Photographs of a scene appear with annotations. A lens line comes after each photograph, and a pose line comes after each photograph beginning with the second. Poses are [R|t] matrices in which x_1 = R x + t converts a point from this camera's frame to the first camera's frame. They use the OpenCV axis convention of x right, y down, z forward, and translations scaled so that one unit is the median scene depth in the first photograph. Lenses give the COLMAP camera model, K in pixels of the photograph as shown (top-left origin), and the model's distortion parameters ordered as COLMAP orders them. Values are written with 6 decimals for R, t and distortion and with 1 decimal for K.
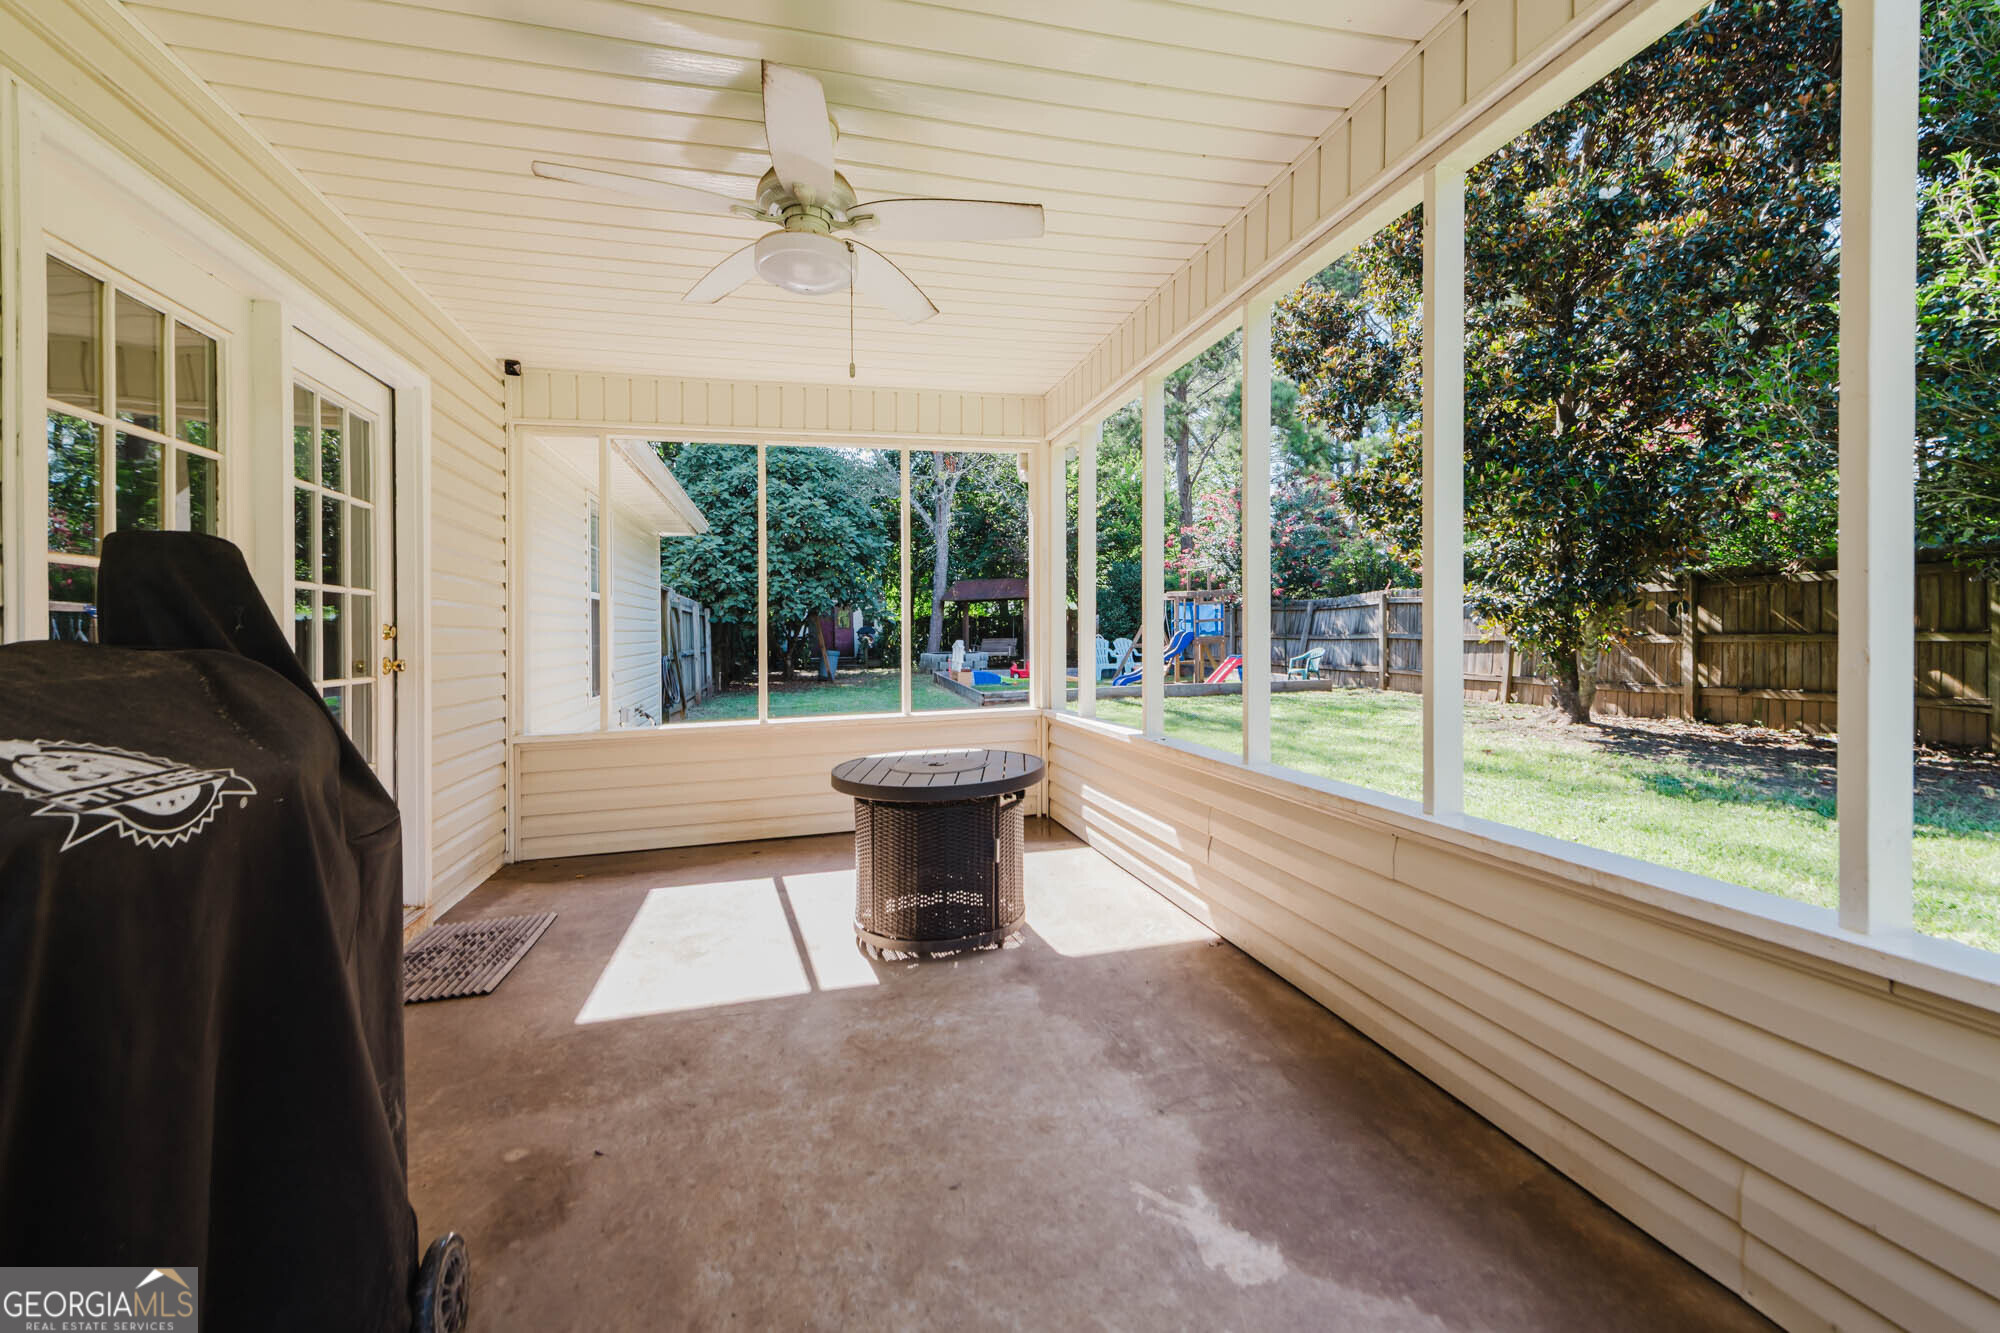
lens RADIAL K [[795.5, 0, 991.7], [0, 795.5, 640.4], [0, 0, 1]] dist [-0.000033, -0.000126]
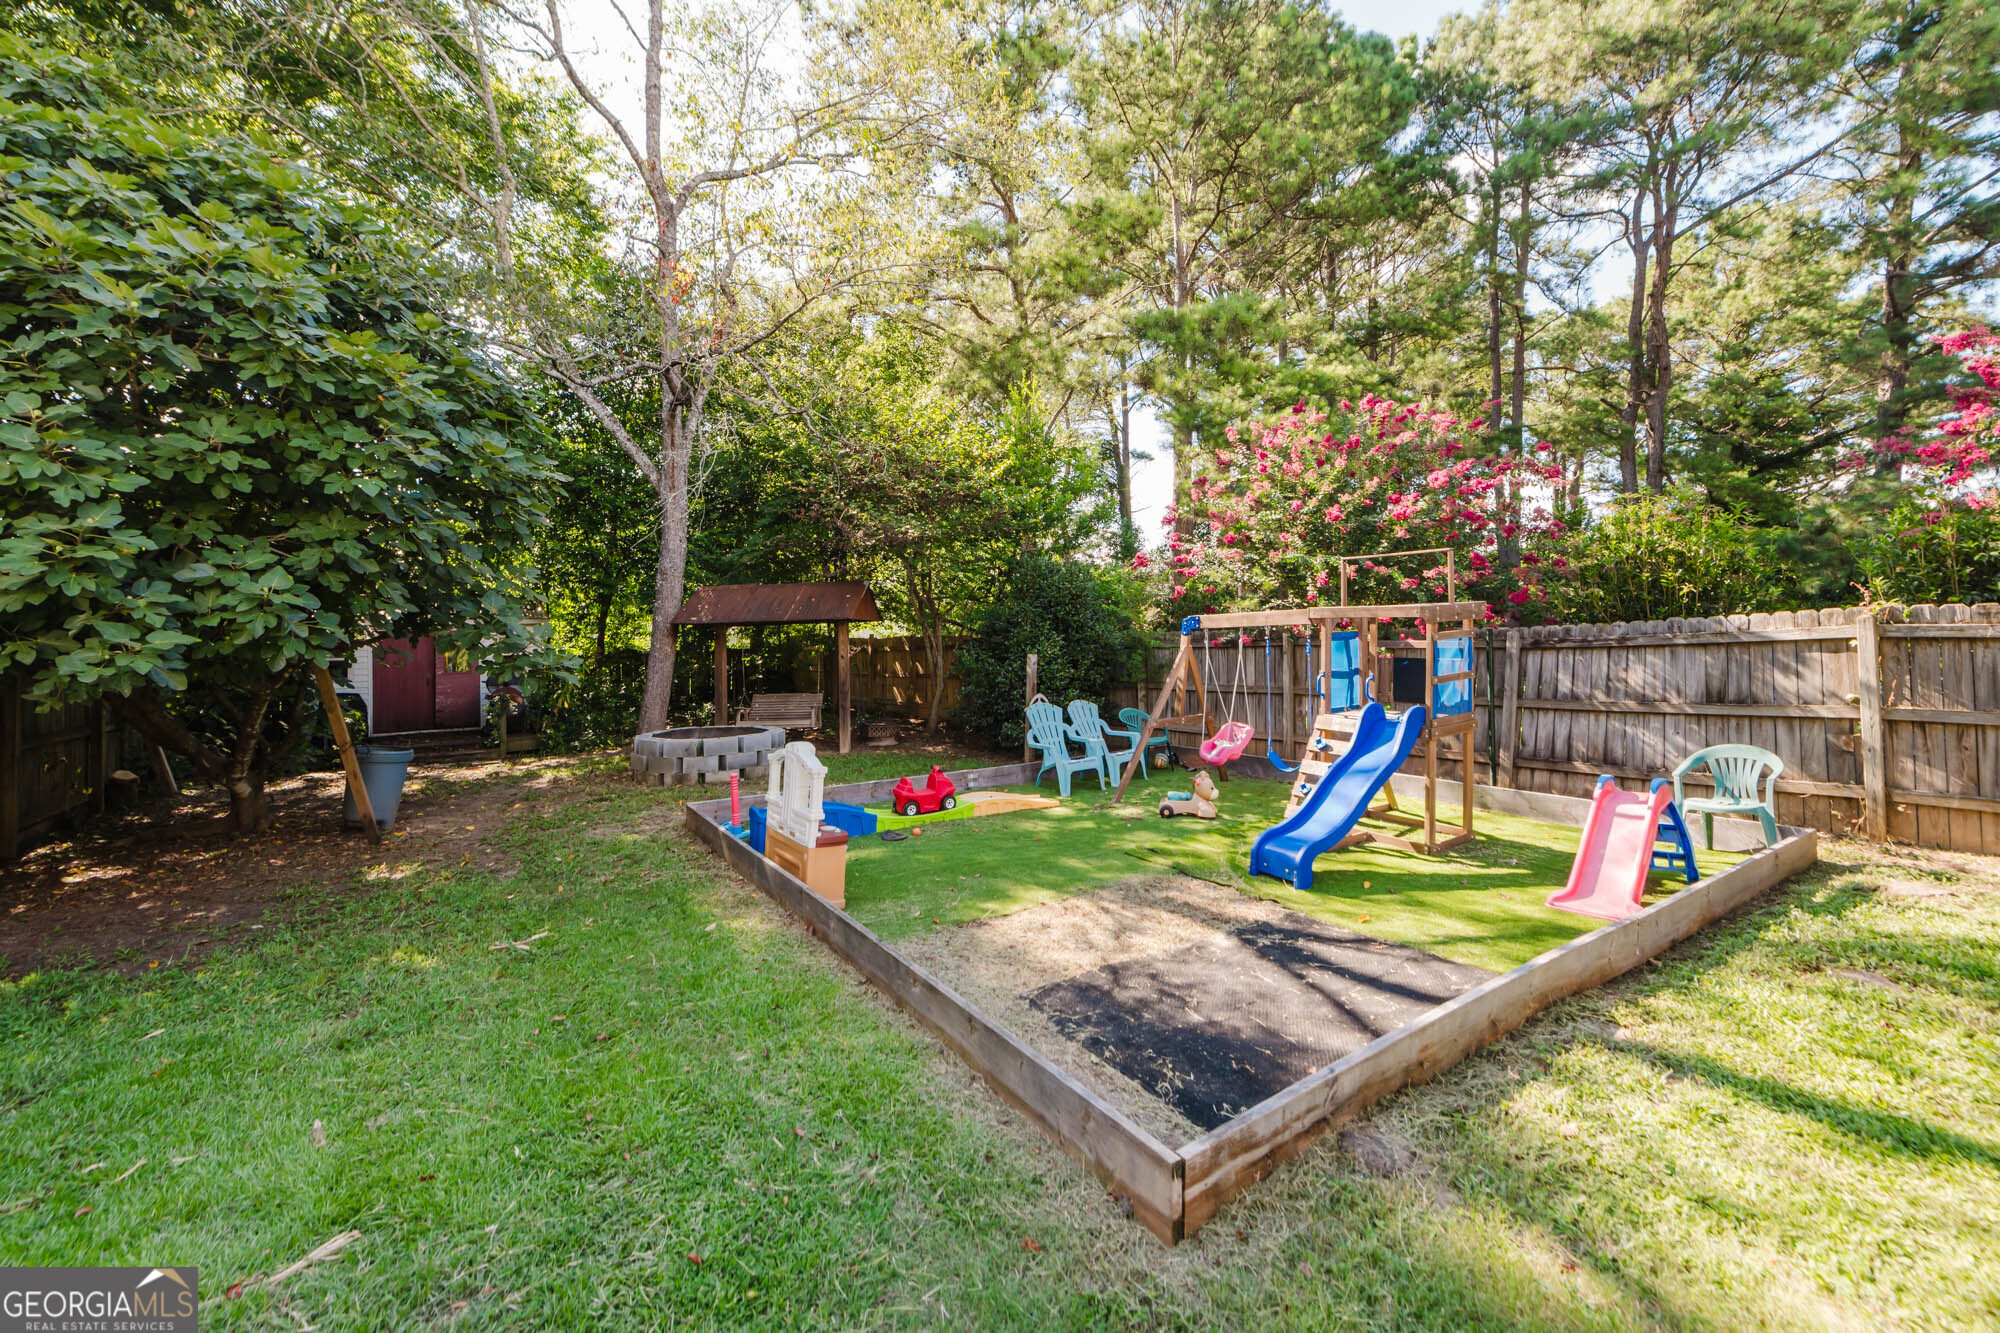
lens RADIAL K [[795.5, 0, 991.7], [0, 795.5, 640.4], [0, 0, 1]] dist [-0.000033, -0.000126]
pose [[0.932657, 0.000129, 0.360764, -0.084349], [0.010668, 0.999553, -0.027935, -0.032451], [-0.360607, 0.029903, 0.932239, 0.654344]]
